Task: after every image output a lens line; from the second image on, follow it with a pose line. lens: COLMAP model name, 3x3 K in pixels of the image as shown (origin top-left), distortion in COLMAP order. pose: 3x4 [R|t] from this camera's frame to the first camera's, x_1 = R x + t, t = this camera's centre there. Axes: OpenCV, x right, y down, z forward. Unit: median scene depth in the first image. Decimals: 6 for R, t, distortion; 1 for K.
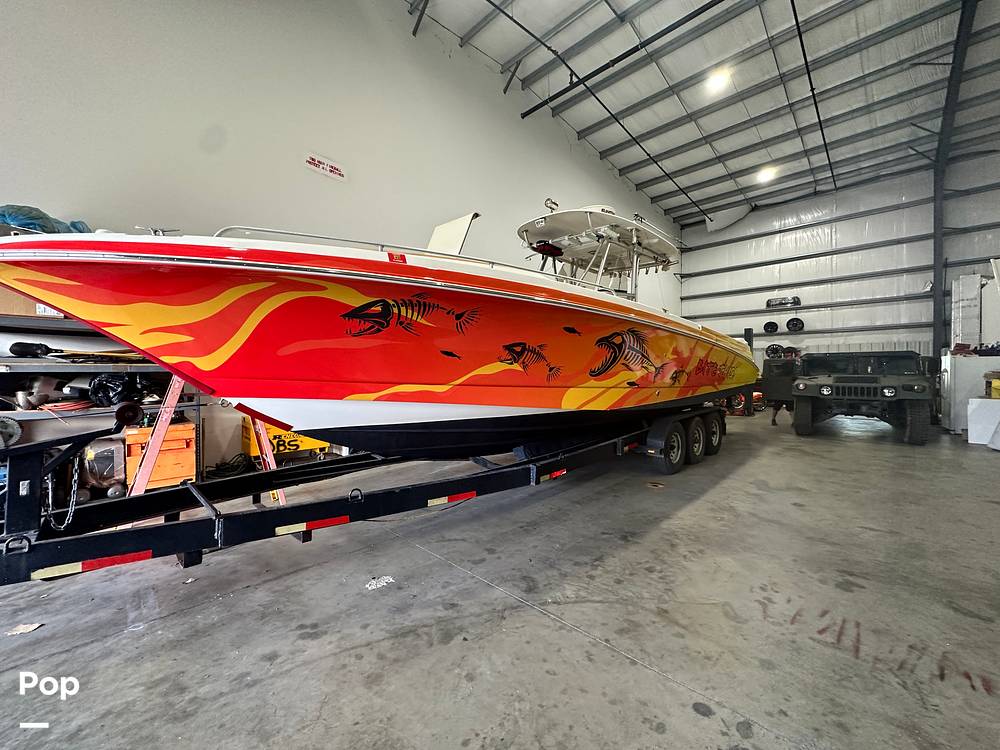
lens RADIAL K [[399.4, 0, 500.0], [0, 399.4, 374.7], [0, 0, 1]] dist [-0.002431, 0.000867]
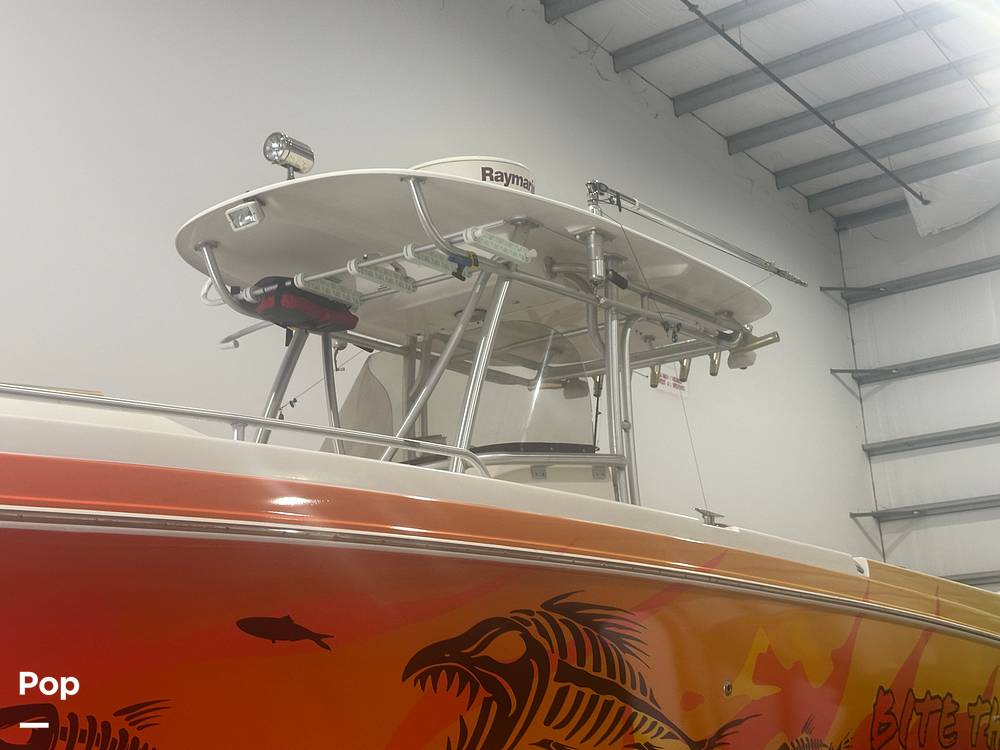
lens RADIAL K [[1393.8, 0, 507.4], [0, 1393.8, 377.2], [0, 0, 1]] dist [0.111609, 0.000000]
pose [[0.988081, -0.031402, 0.150696, 0.129643], [0.067880, 0.967533, -0.243458, -0.029104], [-0.138158, 0.250786, 0.958133, 0.087261]]
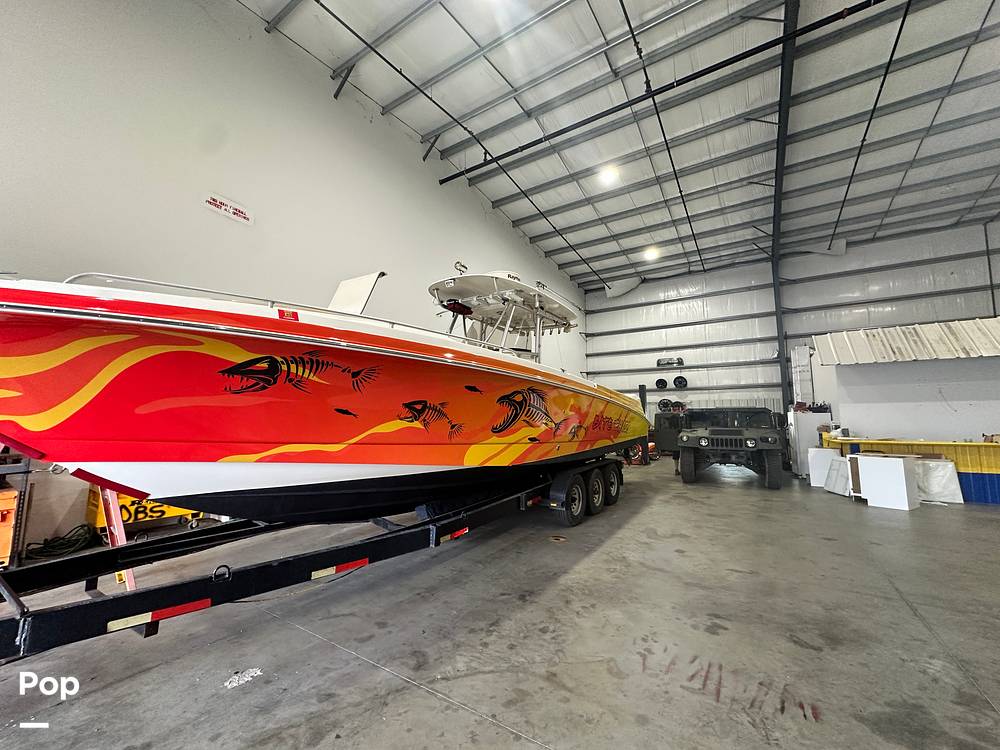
lens RADIAL K [[399.4, 0, 499.5], [0, 399.4, 374.9], [0, 0, 1]] dist [-0.002431, 0.000867]
pose [[0.979729, 0.027644, 0.198409, 0.027414], [-0.003158, 0.992441, -0.122680, -0.013810], [-0.200300, 0.119567, 0.972411, -0.016182]]
